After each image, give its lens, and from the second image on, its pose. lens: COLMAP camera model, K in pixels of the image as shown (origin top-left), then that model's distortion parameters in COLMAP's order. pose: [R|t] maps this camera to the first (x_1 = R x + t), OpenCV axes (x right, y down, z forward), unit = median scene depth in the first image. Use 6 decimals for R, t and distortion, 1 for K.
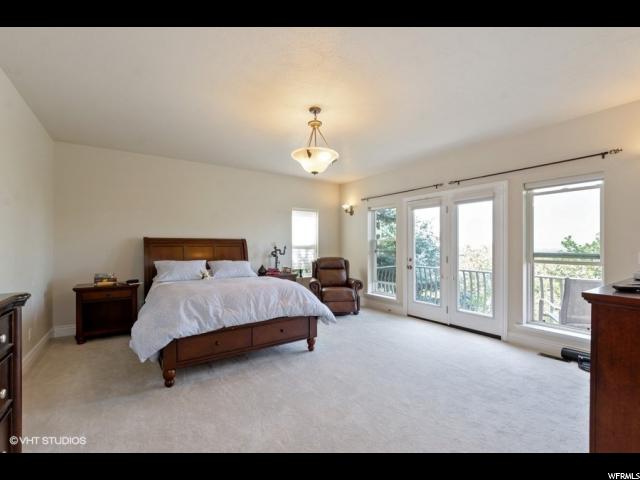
lens RADIAL K [[281.3, 0, 319.4], [0, 281.3, 245.2], [0, 0, 1]] dist [-0.000432, -0.000110]
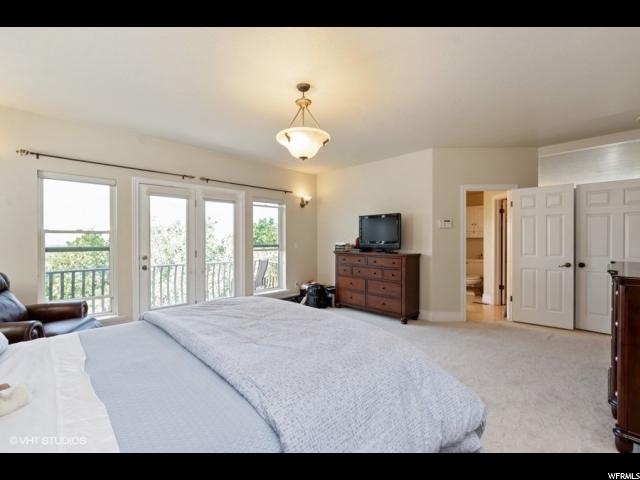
lens RADIAL K [[281.3, 0, 319.4], [0, 281.3, 245.2], [0, 0, 1]] dist [-0.000432, -0.000110]
pose [[-0.179679, -0.024863, 0.983411, -0.613466], [0.000463, 0.999678, 0.025359, -0.004917], [-0.983725, 0.005011, -0.179610, 0.747477]]
